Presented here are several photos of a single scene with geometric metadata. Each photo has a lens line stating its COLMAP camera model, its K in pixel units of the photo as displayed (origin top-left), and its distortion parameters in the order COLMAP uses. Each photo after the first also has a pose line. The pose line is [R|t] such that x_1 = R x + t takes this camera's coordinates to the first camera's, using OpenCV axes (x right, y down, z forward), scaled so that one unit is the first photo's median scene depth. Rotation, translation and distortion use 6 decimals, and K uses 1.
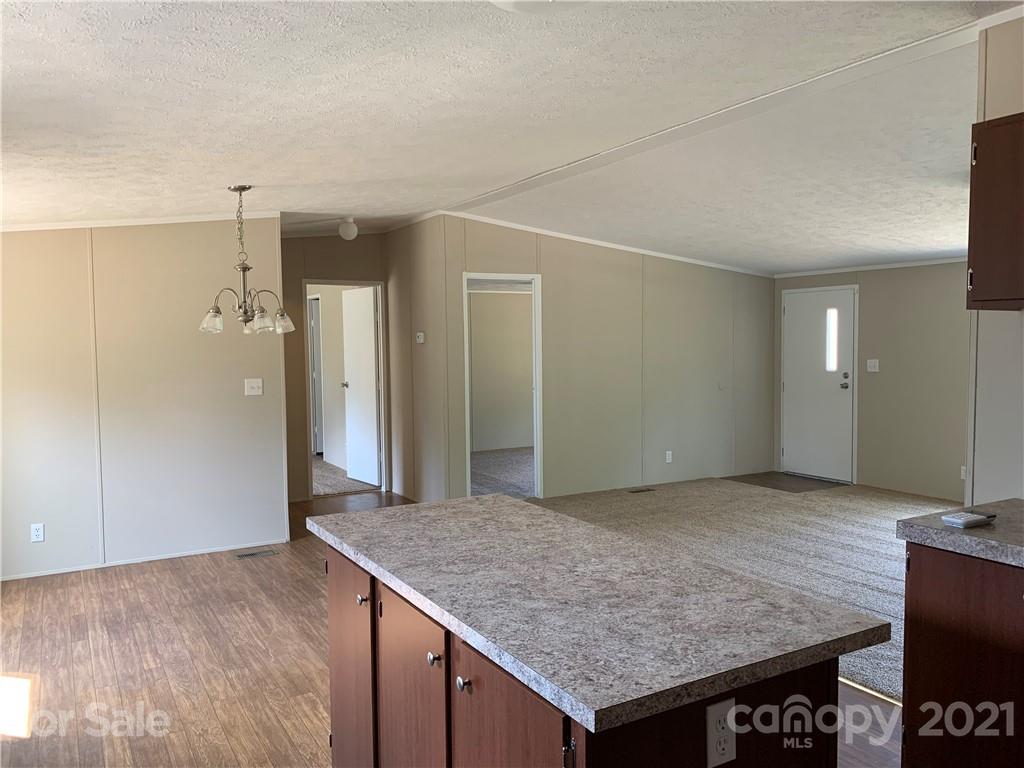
lens RADIAL K [[785.1, 0, 497.0], [0, 785.1, 387.0], [0, 0, 1]] dist [0.071736, -0.101610]
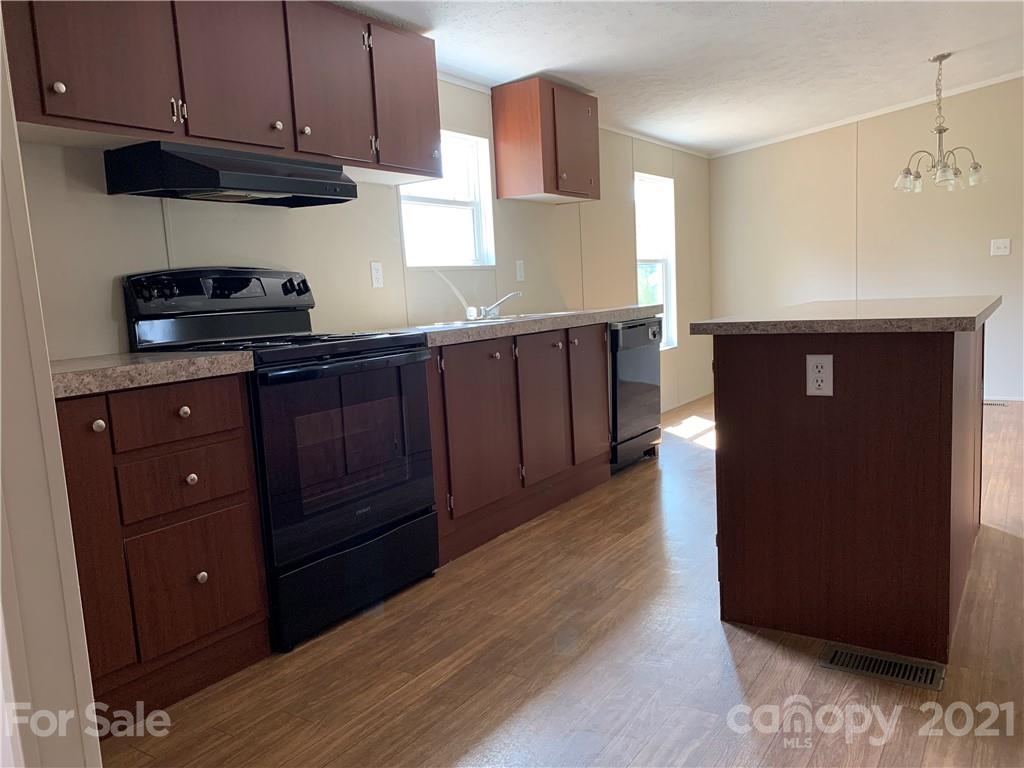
lens RADIAL K [[795.6, 0, 500.9], [0, 795.6, 382.2], [0, 0, 1]] dist [0.014139, 0.001396]
pose [[0.445745, 0.093661, -0.890247, 0.454630], [-0.008229, 0.994898, 0.100551, 0.098106], [0.895122, -0.037494, 0.444241, -0.078927]]
